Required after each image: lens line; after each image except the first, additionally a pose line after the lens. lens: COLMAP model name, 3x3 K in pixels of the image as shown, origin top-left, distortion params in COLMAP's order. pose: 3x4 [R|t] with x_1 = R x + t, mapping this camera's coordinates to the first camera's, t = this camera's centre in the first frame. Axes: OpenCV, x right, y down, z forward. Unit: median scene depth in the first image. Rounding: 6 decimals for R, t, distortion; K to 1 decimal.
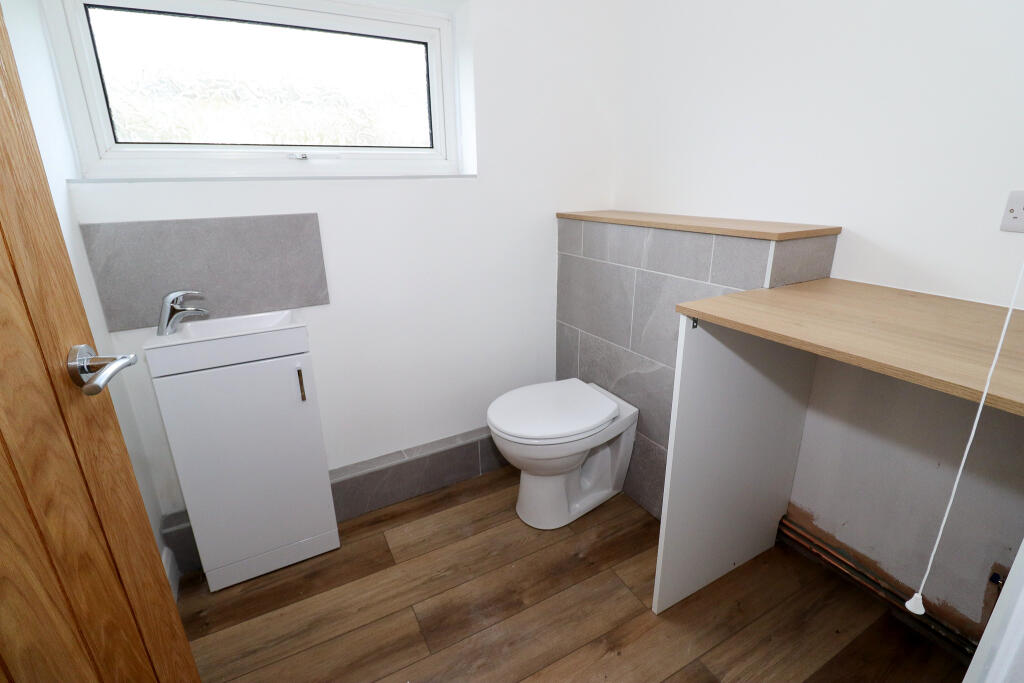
lens RADIAL K [[474.9, 0, 516.4], [0, 474.9, 342.7], [0, 0, 1]] dist [-0.007906, -0.002195]
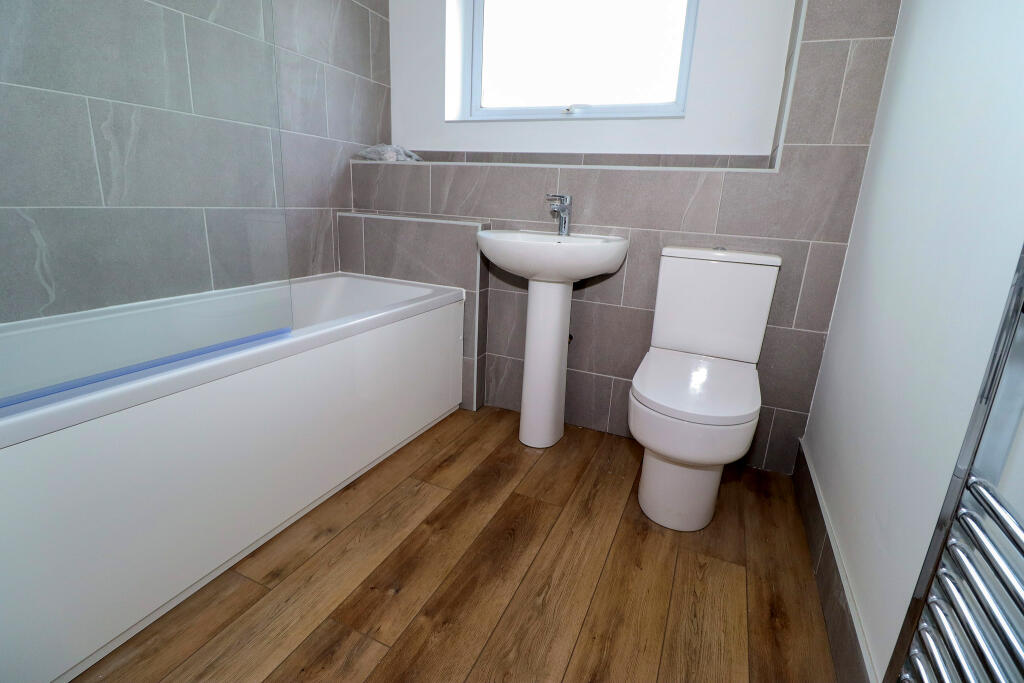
lens RADIAL K [[474.9, 0, 512.5], [0, 474.9, 337.1], [0, 0, 1]] dist [-0.007906, -0.002195]
pose [[-0.784207, 0.146470, -0.602964, 0.292128], [-0.220897, 0.842178, 0.491875, -0.228511], [0.579848, 0.518924, -0.628087, 1.305550]]
